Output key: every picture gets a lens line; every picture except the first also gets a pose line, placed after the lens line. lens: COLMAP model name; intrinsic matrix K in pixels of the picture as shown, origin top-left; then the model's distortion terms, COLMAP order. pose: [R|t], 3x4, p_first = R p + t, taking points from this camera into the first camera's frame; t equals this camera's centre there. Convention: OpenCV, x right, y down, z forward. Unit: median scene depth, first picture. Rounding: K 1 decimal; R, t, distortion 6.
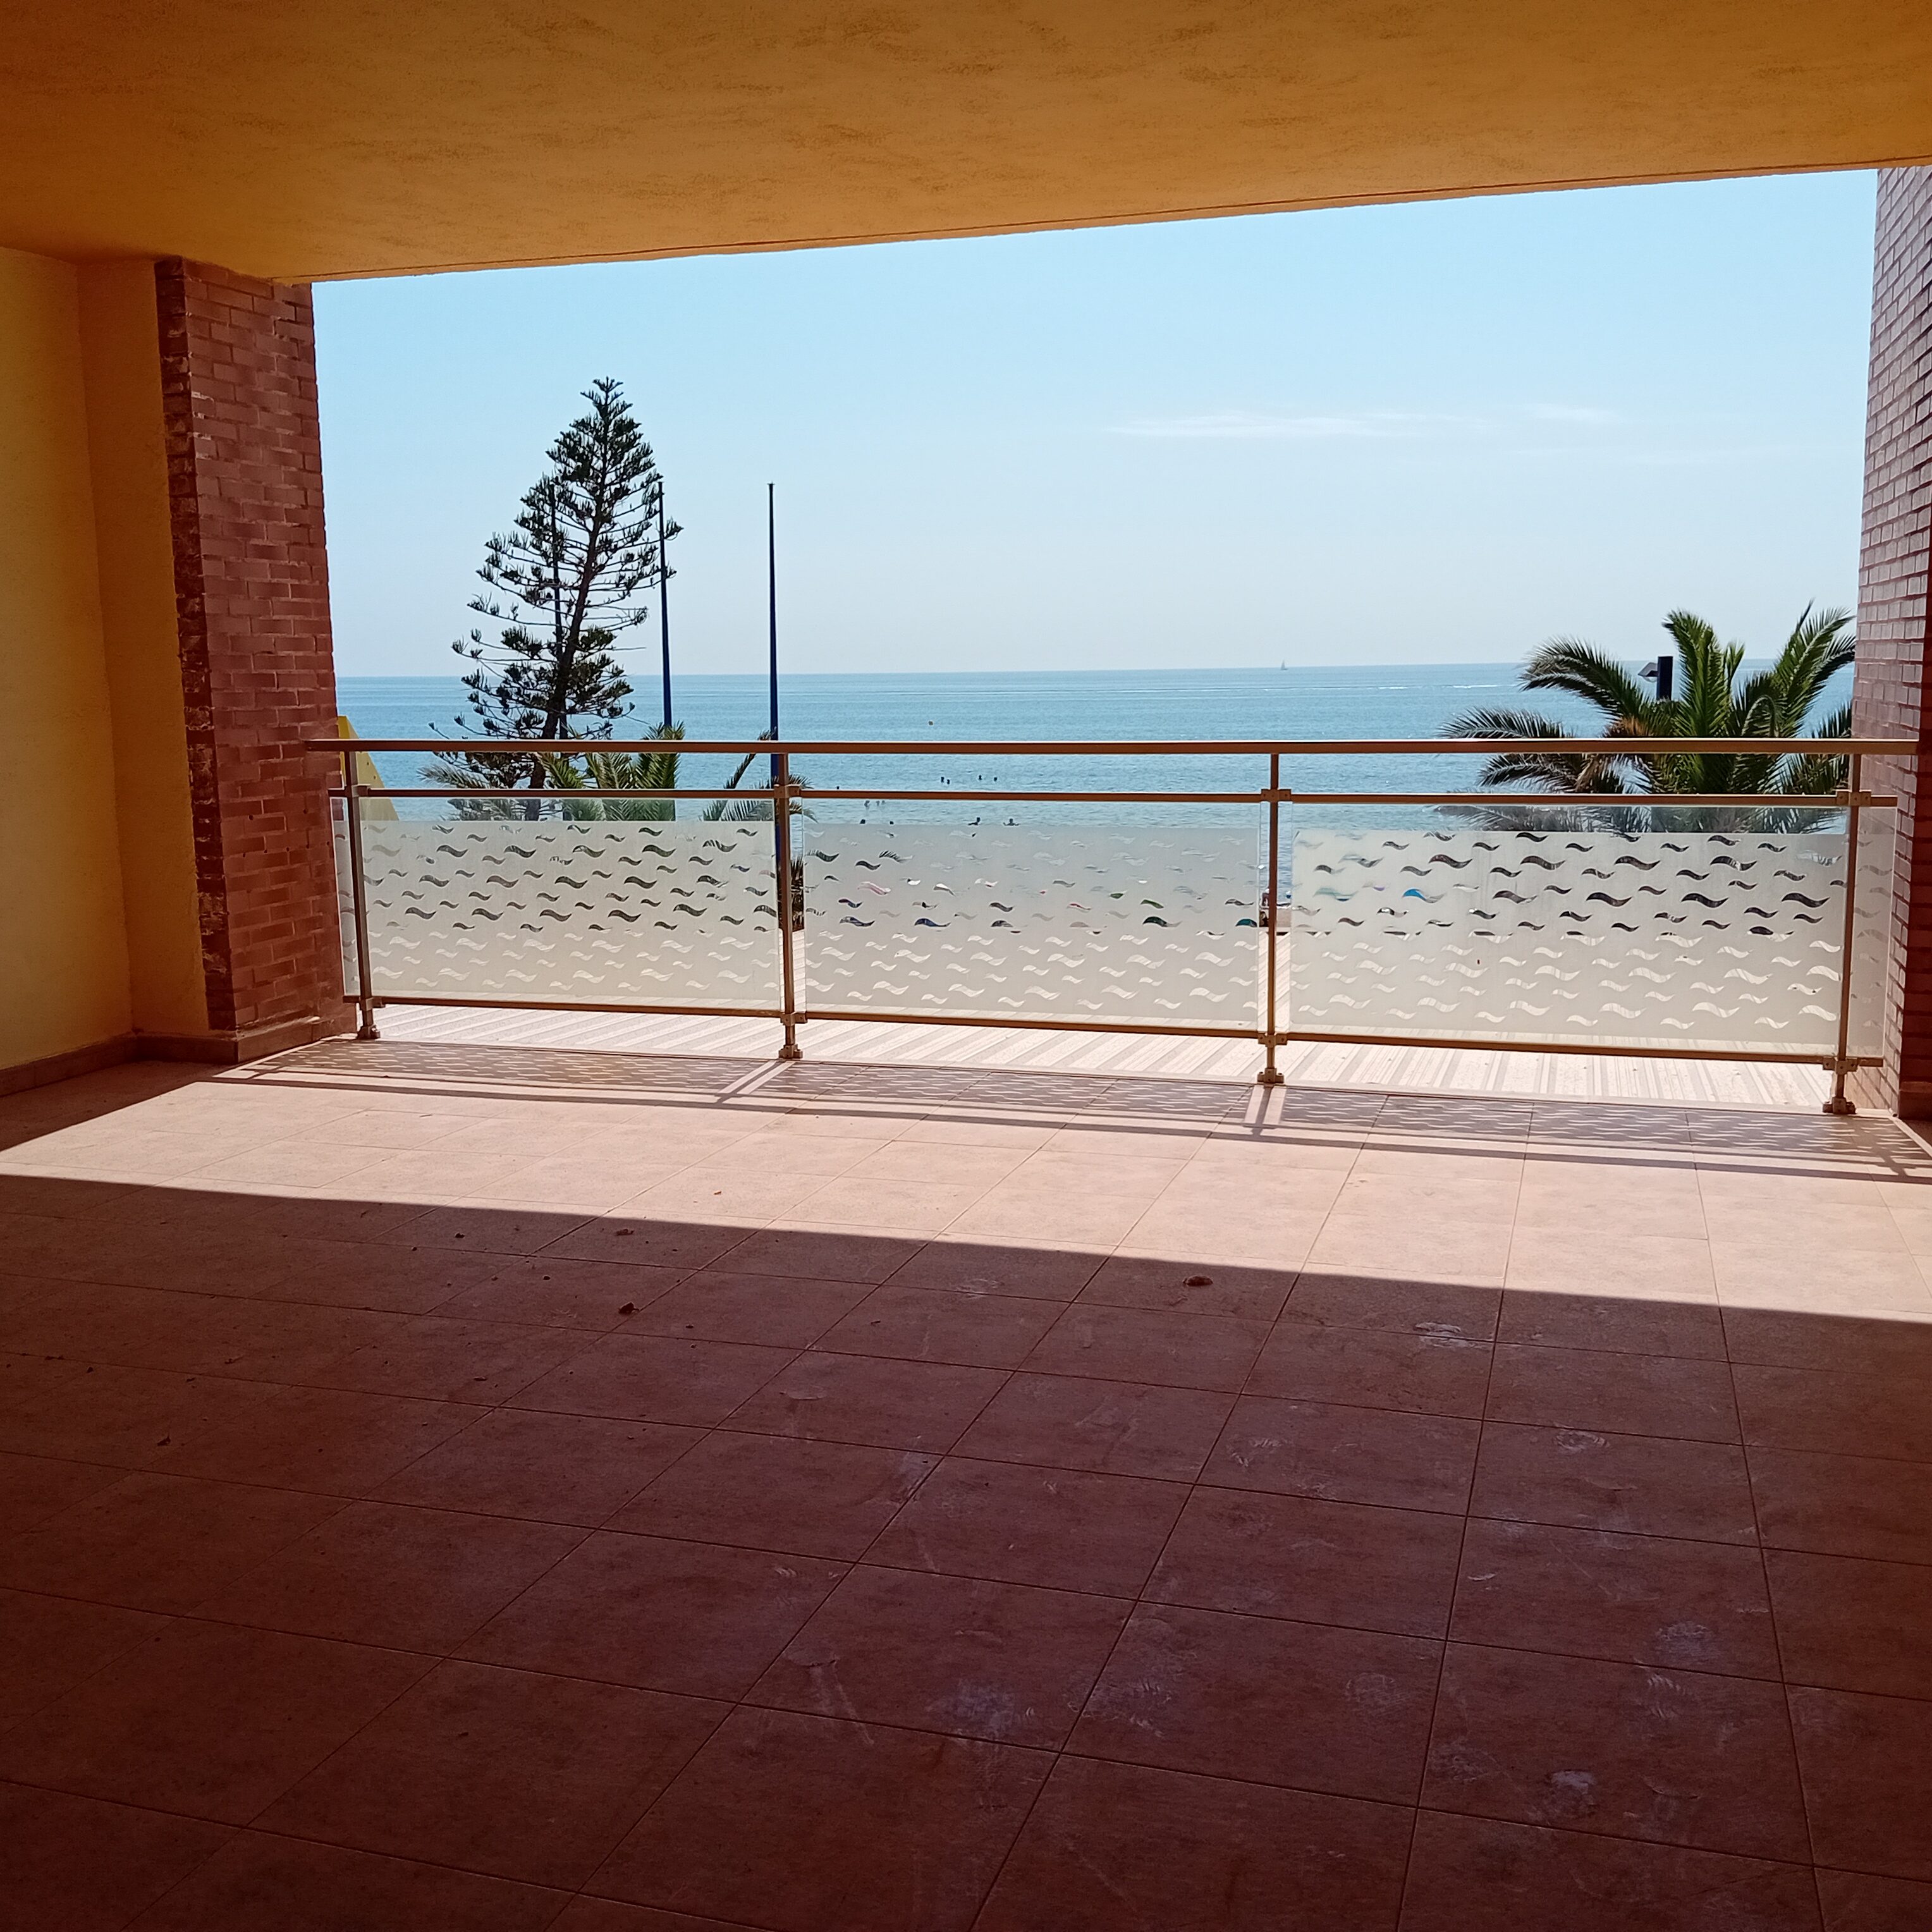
lens RADIAL K [[2003.2, 0, 969.2], [0, 2003.2, 962.2], [0, 0, 1]] dist [0.019697, 0.000000]
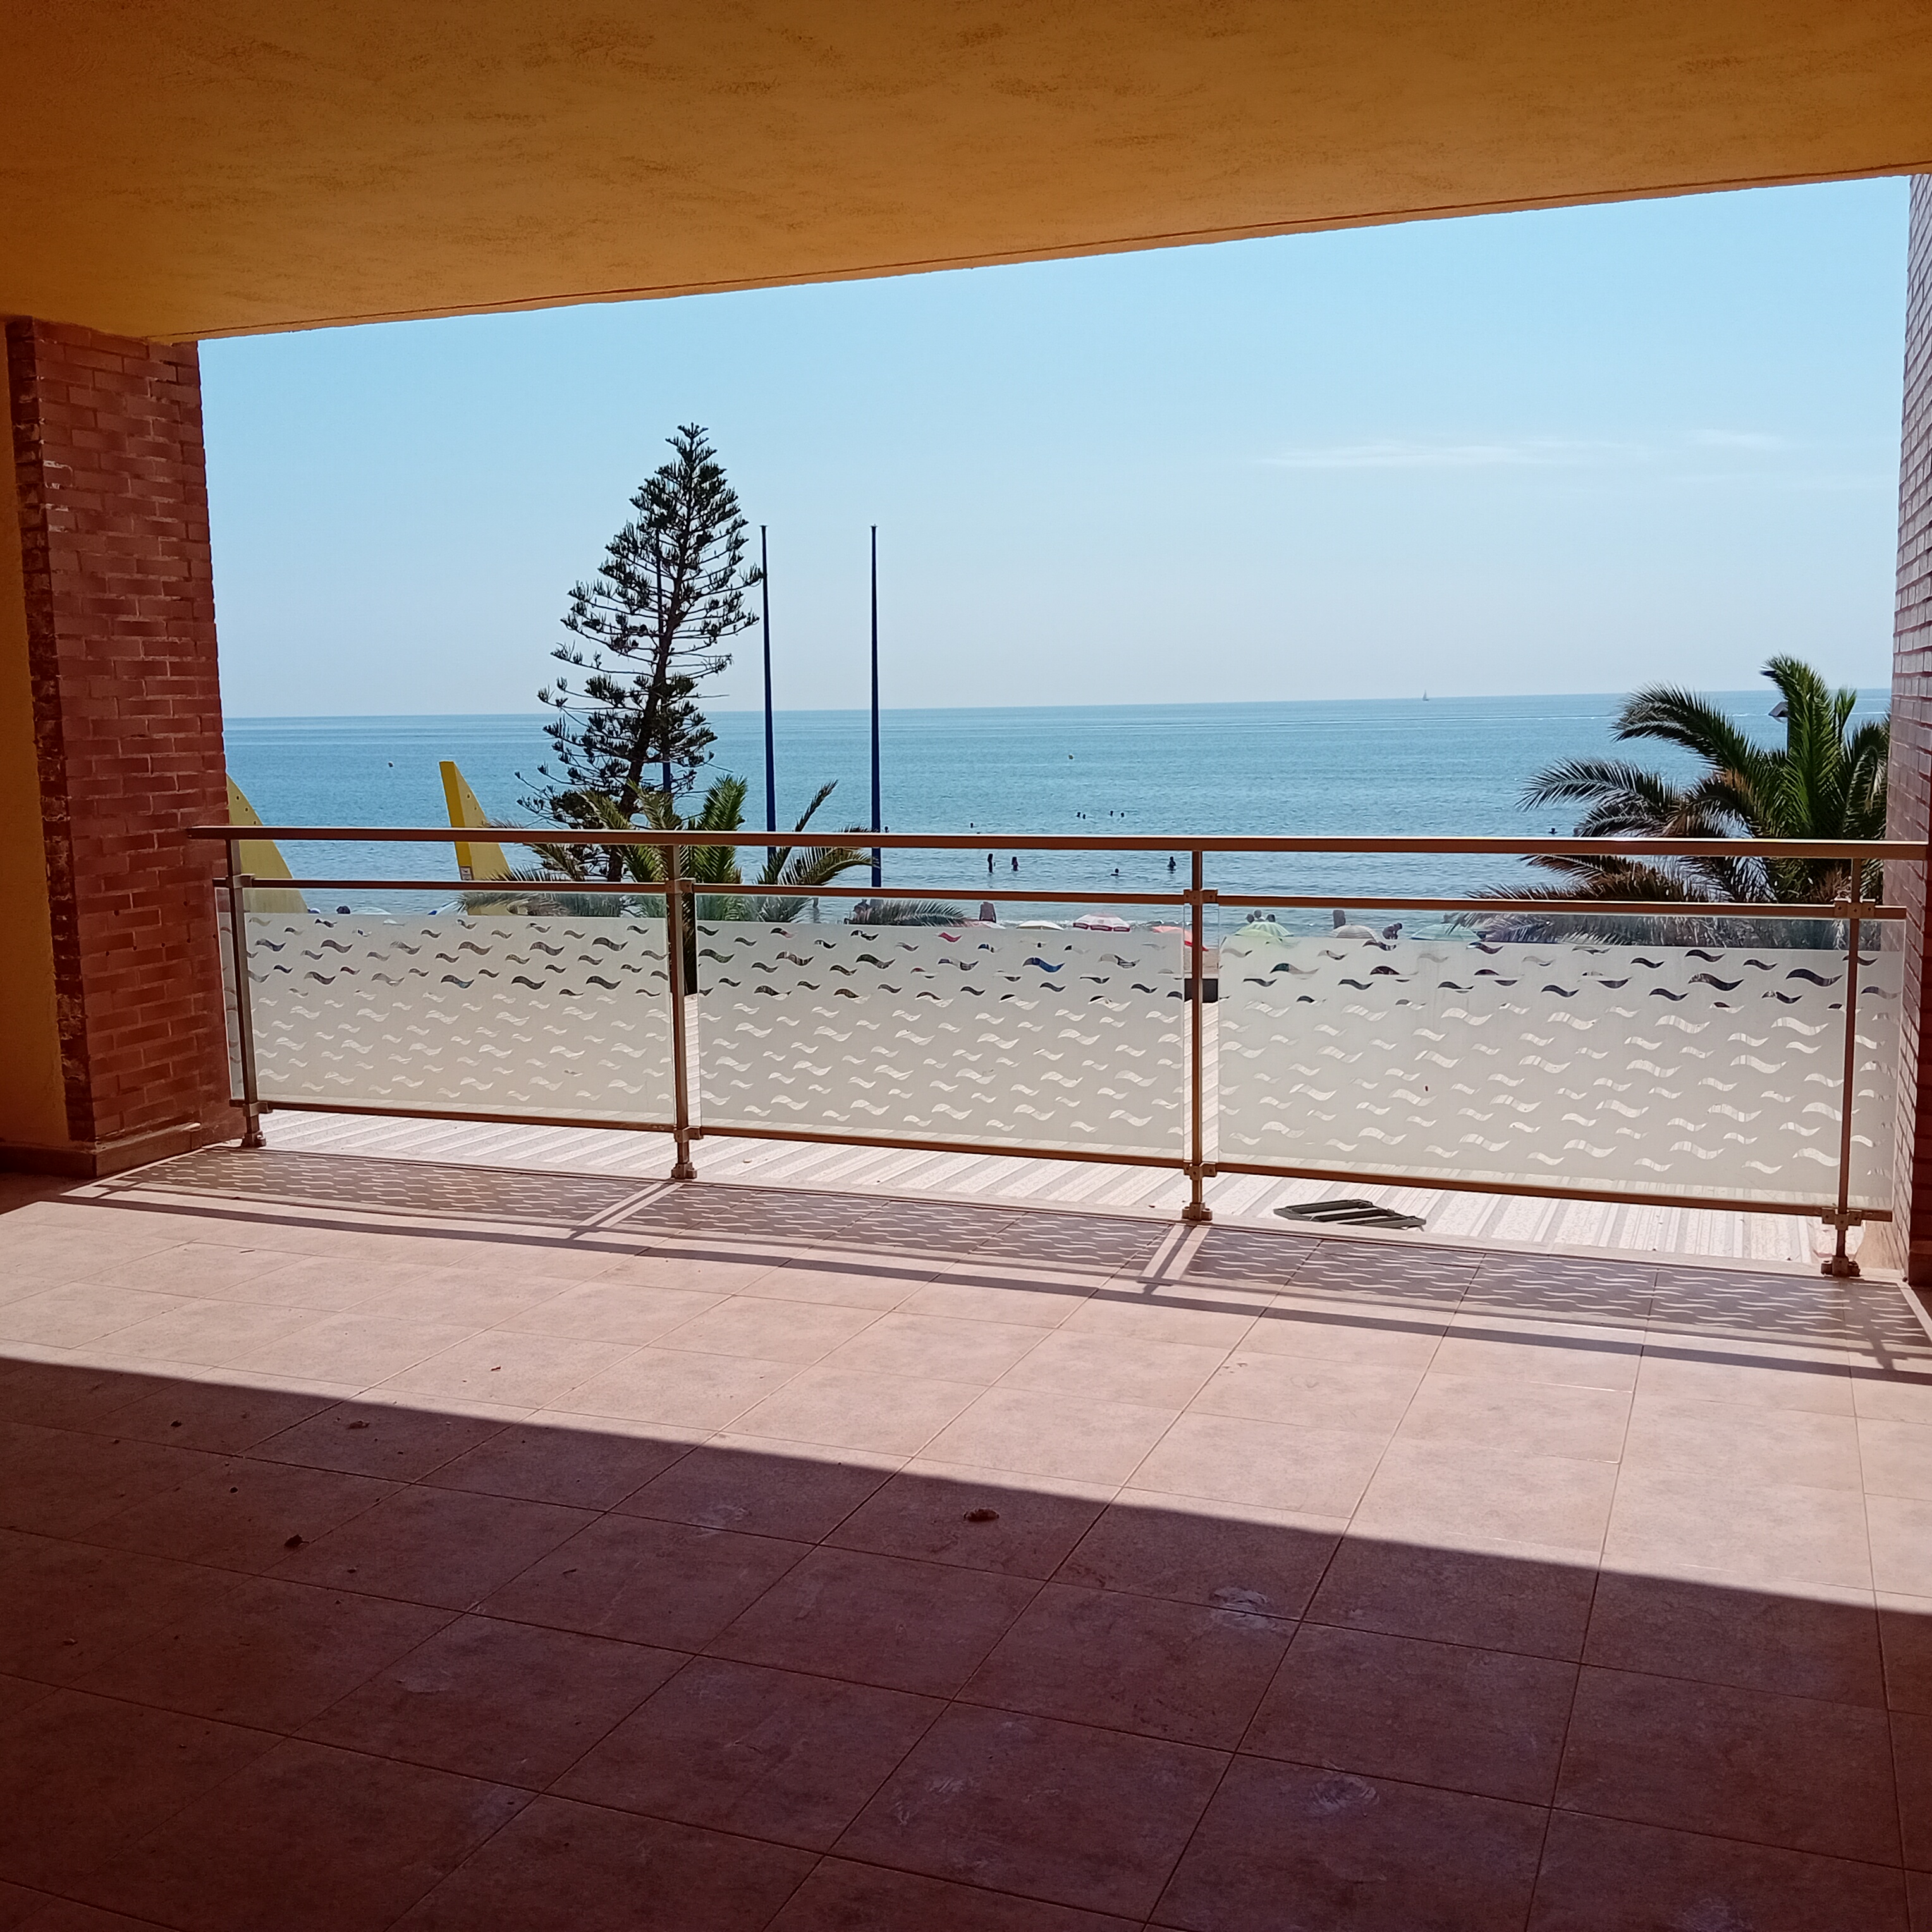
lens RADIAL K [[2003.2, 0, 961.7], [0, 2003.2, 971.4], [0, 0, 1]] dist [0.019697, 0.000000]
pose [[0.997367, 0.003985, -0.072404, 0.110264], [-0.004905, 0.999910, -0.012526, -0.038083], [0.072347, 0.012848, 0.997297, 0.105507]]
